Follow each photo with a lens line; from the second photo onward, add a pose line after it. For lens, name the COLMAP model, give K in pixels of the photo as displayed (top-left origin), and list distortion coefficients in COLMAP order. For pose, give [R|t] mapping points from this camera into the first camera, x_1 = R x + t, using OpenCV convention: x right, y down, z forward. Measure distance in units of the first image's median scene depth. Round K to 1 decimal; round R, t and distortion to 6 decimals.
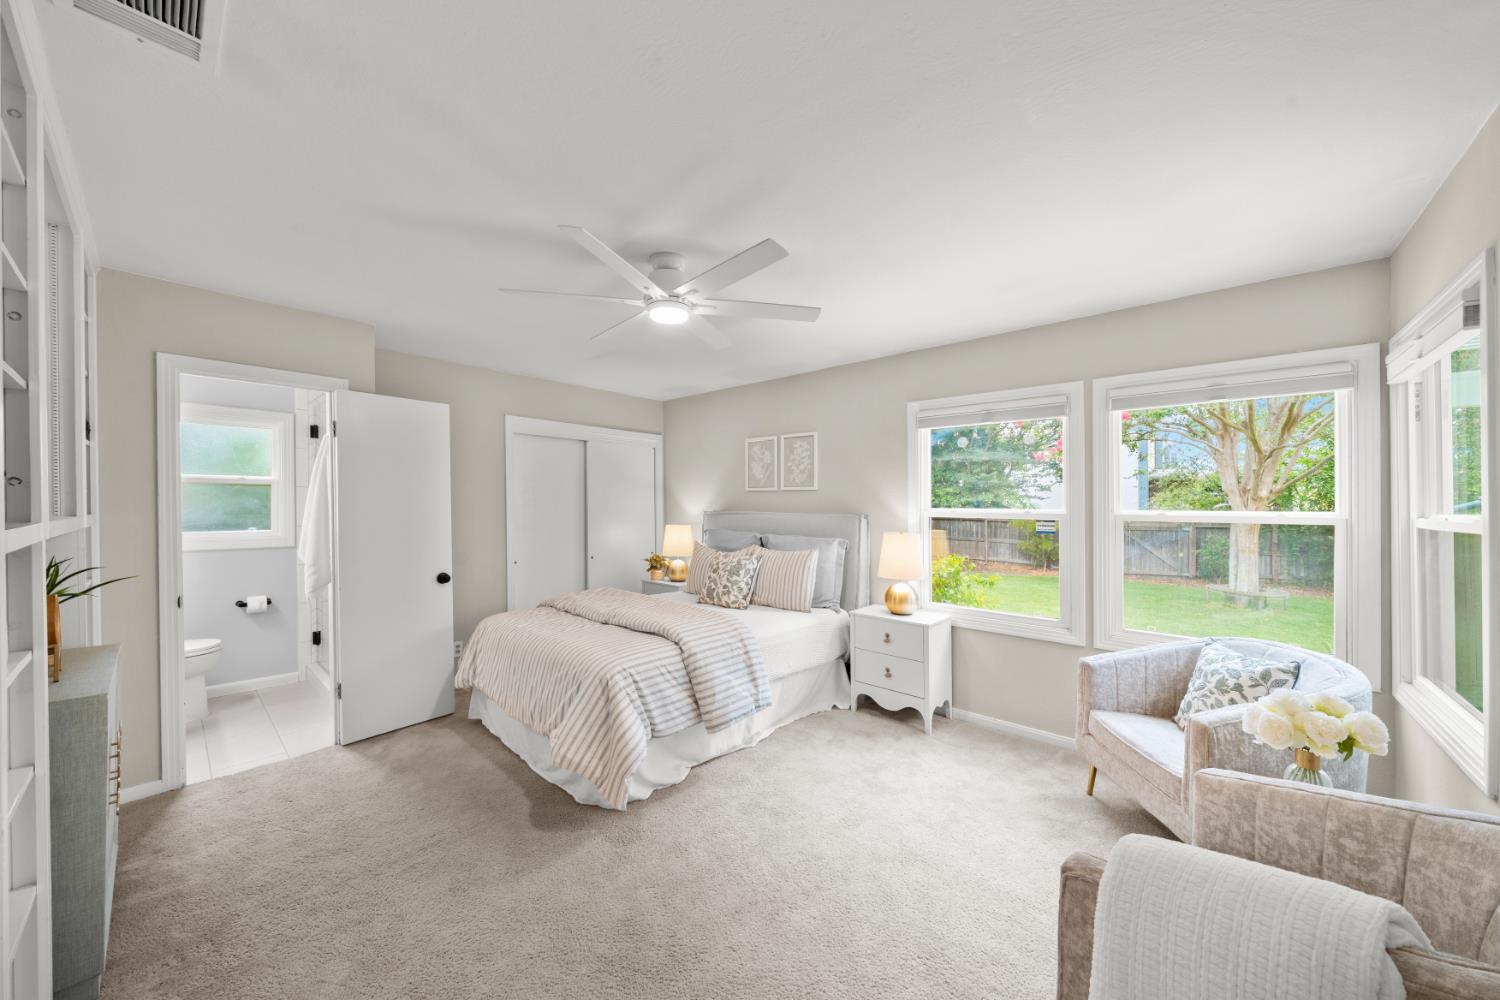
lens RADIAL K [[523.4, 0, 744.7], [0, 523.4, 500.5], [0, 0, 1]] dist [-0.002123, -0.000400]
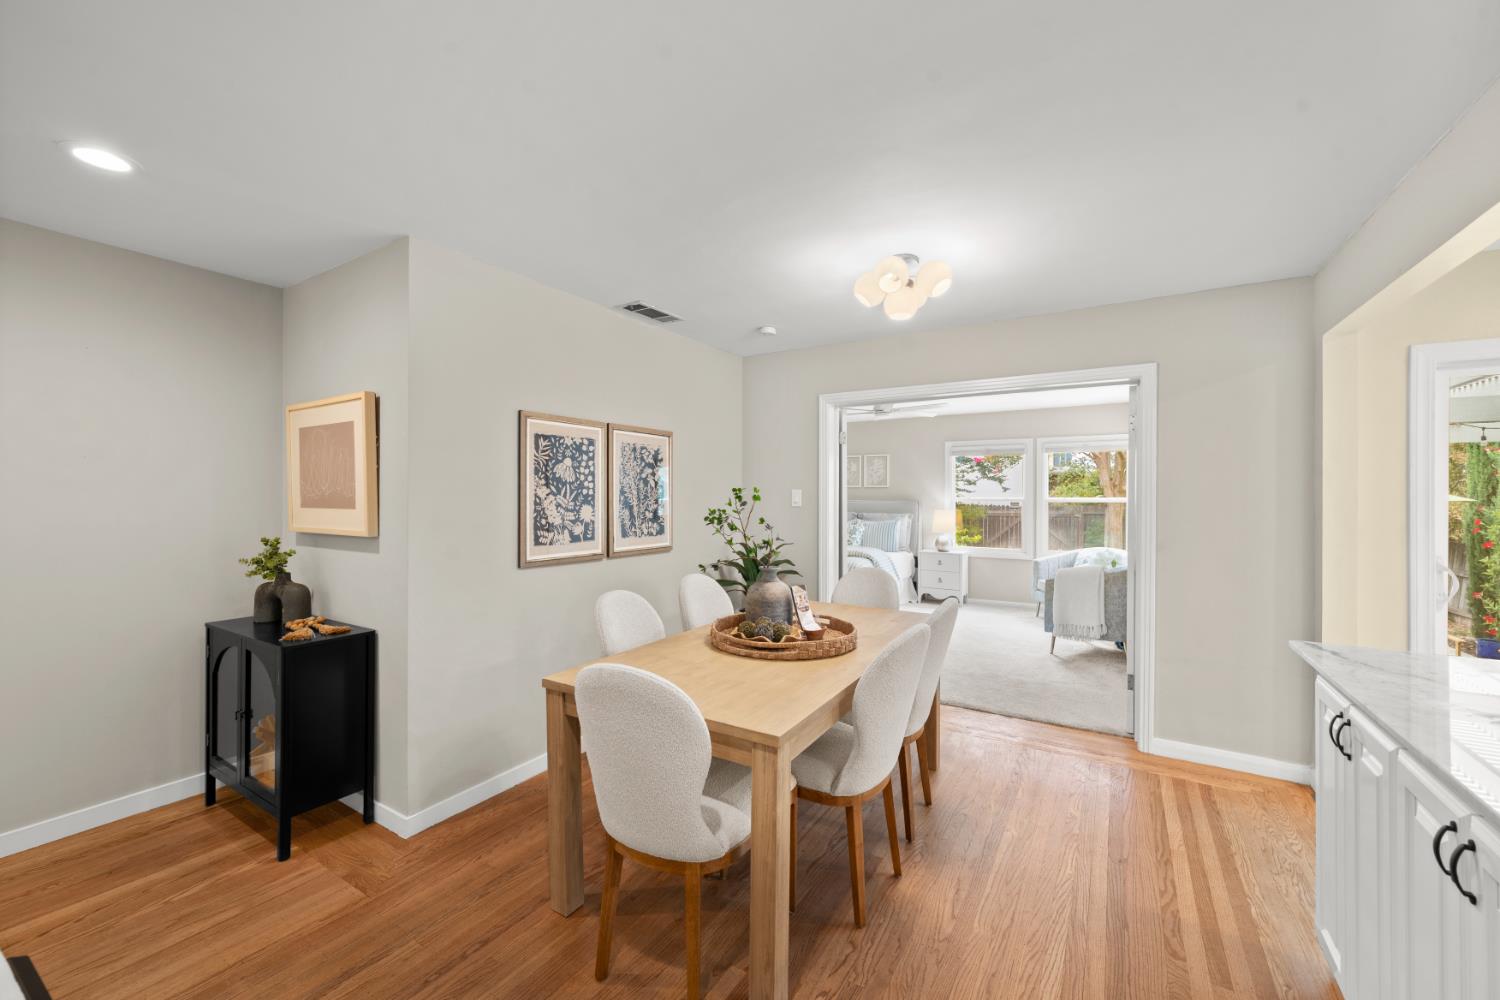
lens RADIAL K [[578.0, 0, 735.6], [0, 578.0, 498.3], [0, 0, 1]] dist [-0.000750, 0.000156]
pose [[0.986333, -0.001762, 0.164752, -0.777626], [0.000188, 0.999954, 0.009568, -0.001011], [-0.164761, -0.009406, 0.986289, -0.942229]]
